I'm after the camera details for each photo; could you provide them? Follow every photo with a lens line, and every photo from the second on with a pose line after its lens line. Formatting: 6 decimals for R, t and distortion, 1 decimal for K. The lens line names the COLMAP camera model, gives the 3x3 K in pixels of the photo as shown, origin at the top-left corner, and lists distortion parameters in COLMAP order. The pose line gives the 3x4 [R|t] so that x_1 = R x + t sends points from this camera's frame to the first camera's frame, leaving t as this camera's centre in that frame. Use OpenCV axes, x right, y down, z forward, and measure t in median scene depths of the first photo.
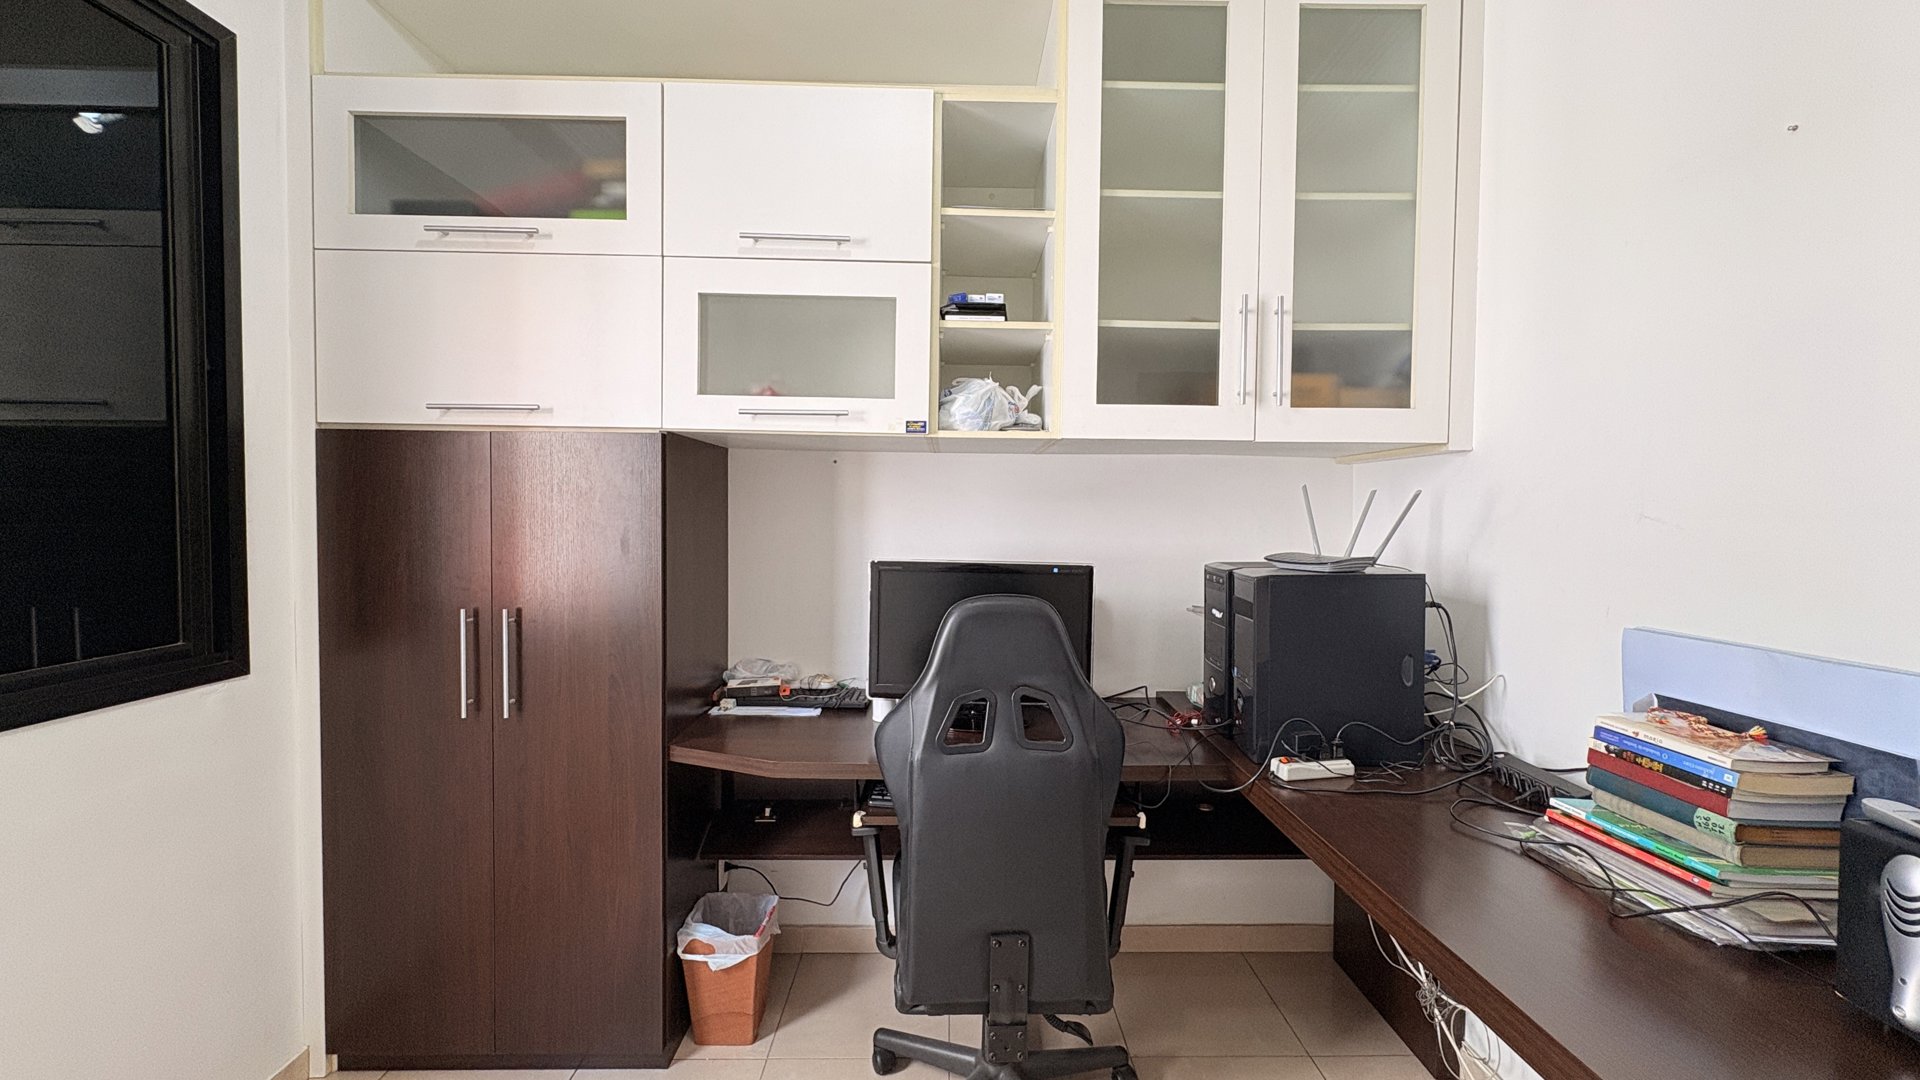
lens RADIAL K [[763.4, 0, 960.0], [0, 763.4, 535.8], [0, 0, 1]] dist [-0.000549, 0.000235]
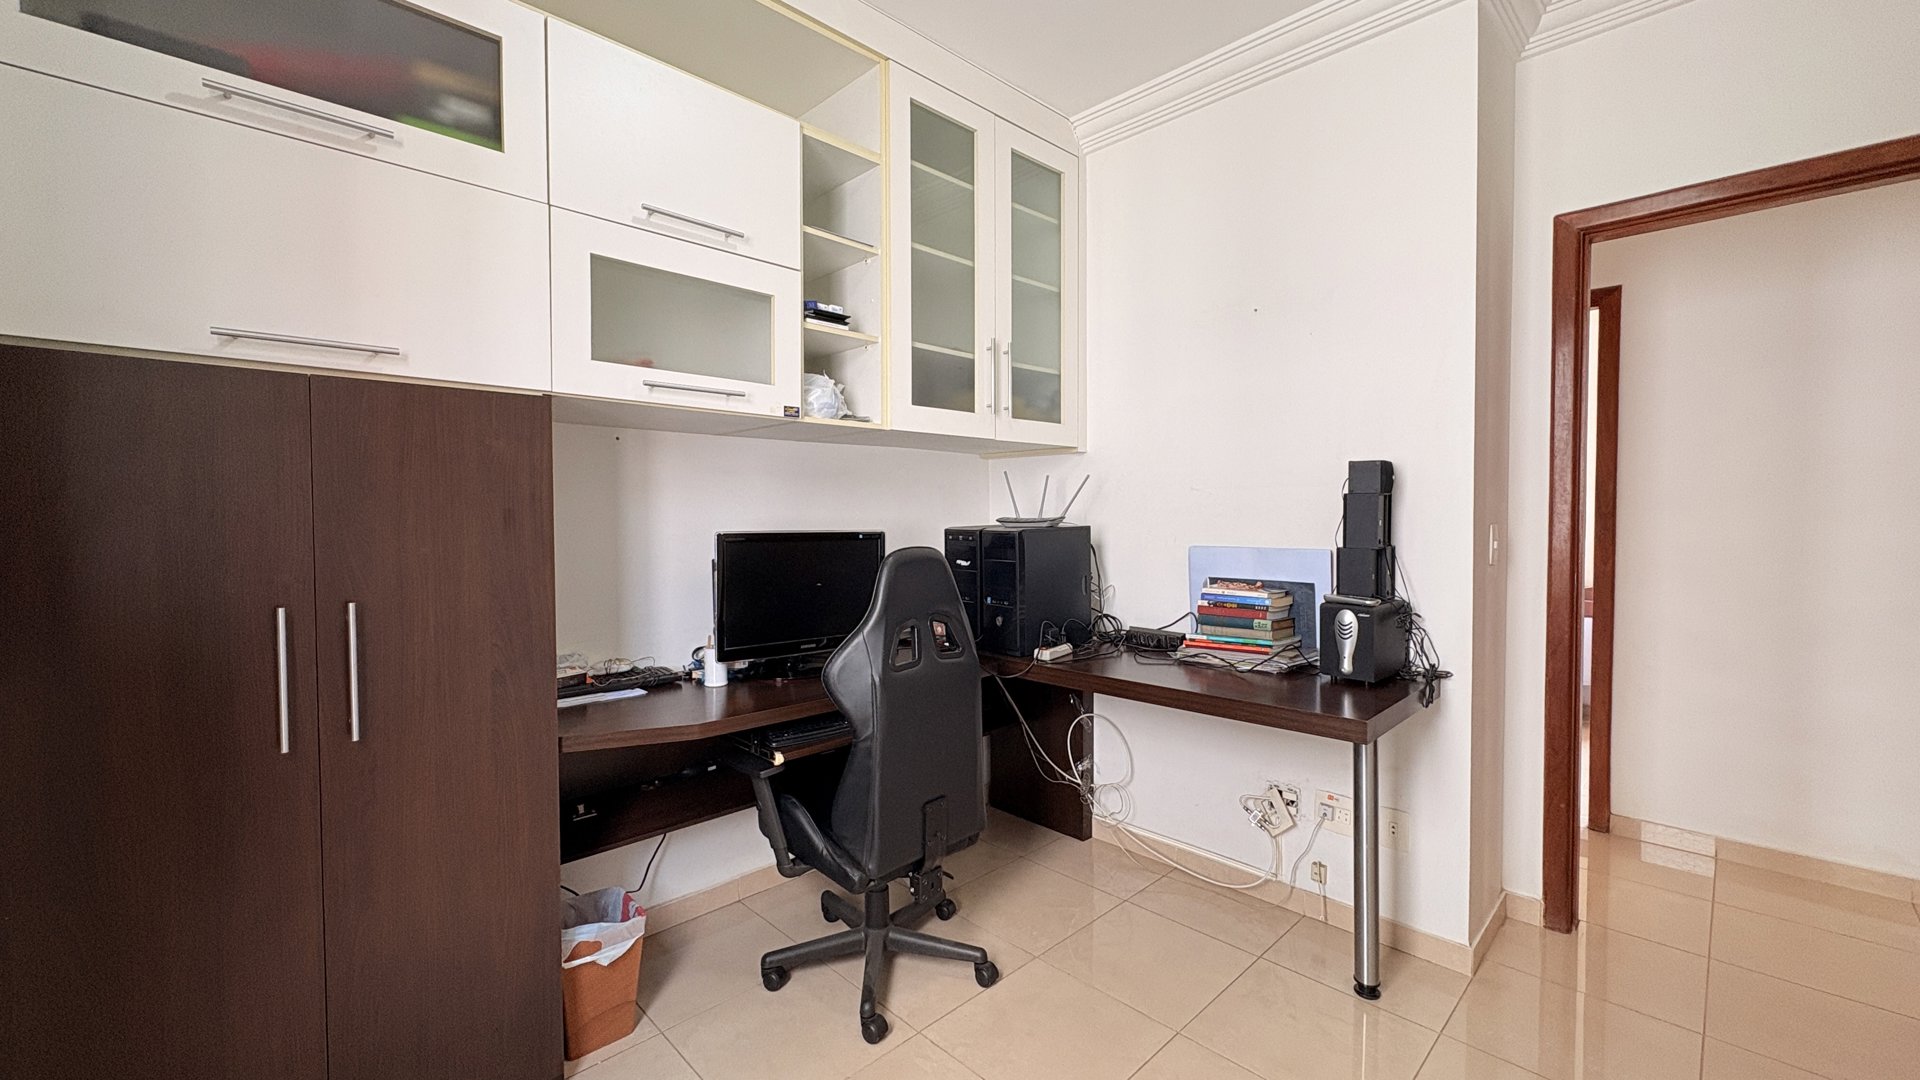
lens RADIAL K [[763.4, 0, 960.0], [0, 763.4, 535.8], [0, 0, 1]] dist [-0.000549, 0.000235]
pose [[0.727408, -0.033746, 0.685375, -0.664982], [0.033268, 0.999350, 0.013896, 0.036064], [-0.685398, 0.012693, 0.728058, -0.005105]]
